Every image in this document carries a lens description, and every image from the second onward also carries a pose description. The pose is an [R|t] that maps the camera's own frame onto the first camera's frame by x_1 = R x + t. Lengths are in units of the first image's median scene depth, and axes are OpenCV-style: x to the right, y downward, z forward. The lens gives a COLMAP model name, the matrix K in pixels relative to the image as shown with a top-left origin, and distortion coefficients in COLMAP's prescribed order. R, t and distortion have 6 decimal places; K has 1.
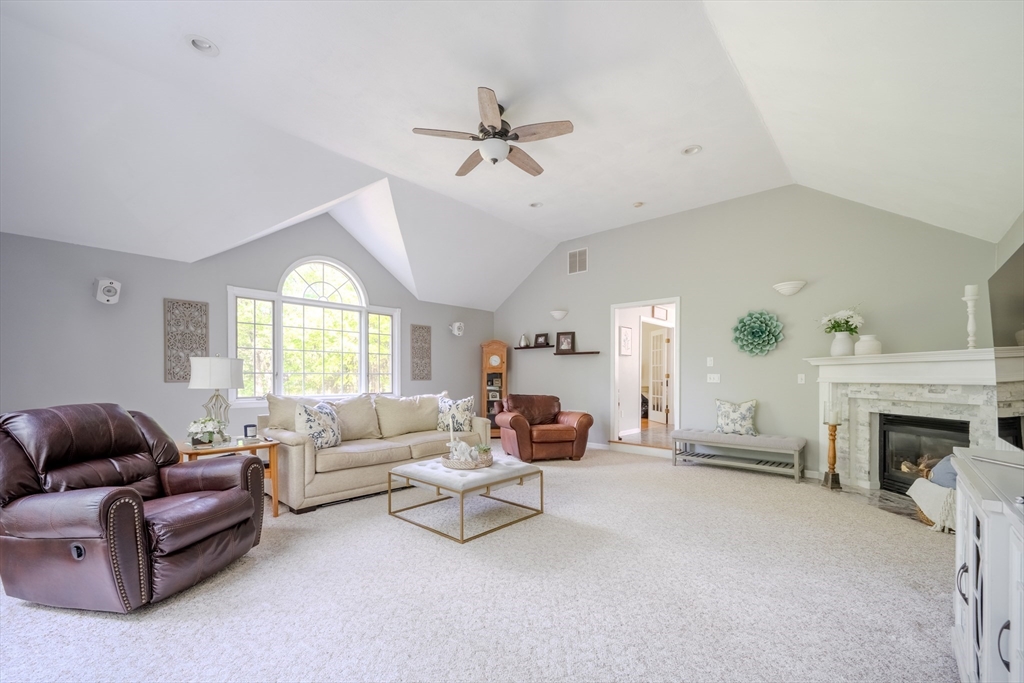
lens RADIAL K [[423.2, 0, 511.9], [0, 423.2, 376.8], [0, 0, 1]] dist [0.000067, 0.000059]
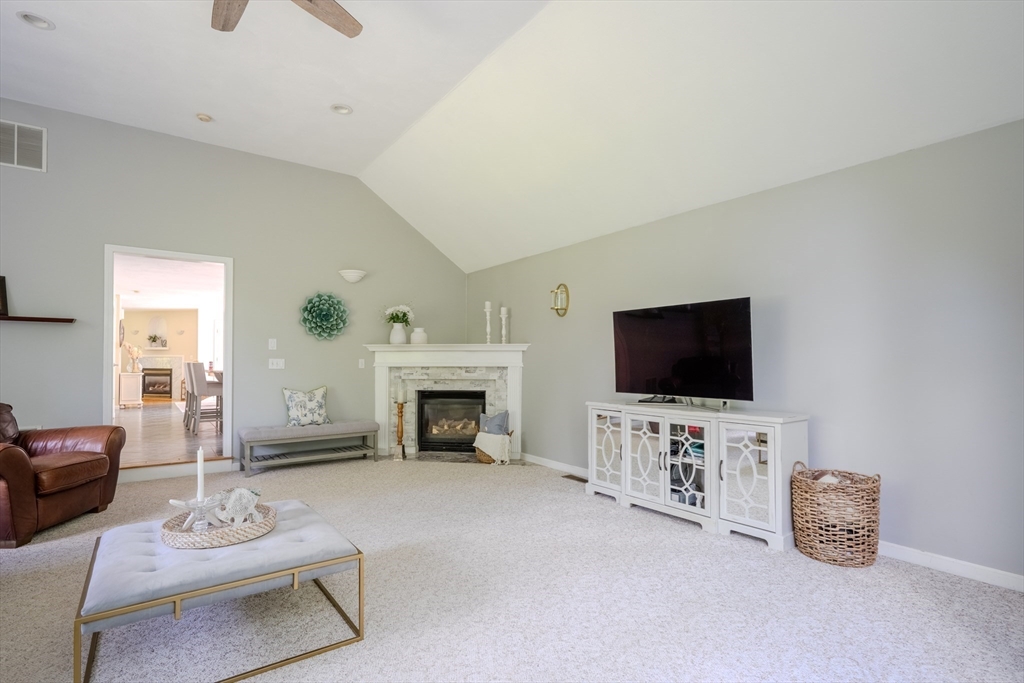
lens RADIAL K [[500.9, 0, 511.3], [0, 500.9, 352.2], [0, 0, 1]] dist [-0.001281, -0.000370]
pose [[0.202632, 0.013948, 0.979156, -0.496781], [0.002138, 0.999890, -0.014685, -0.004980], [-0.979253, 0.005070, 0.202580, 0.406553]]
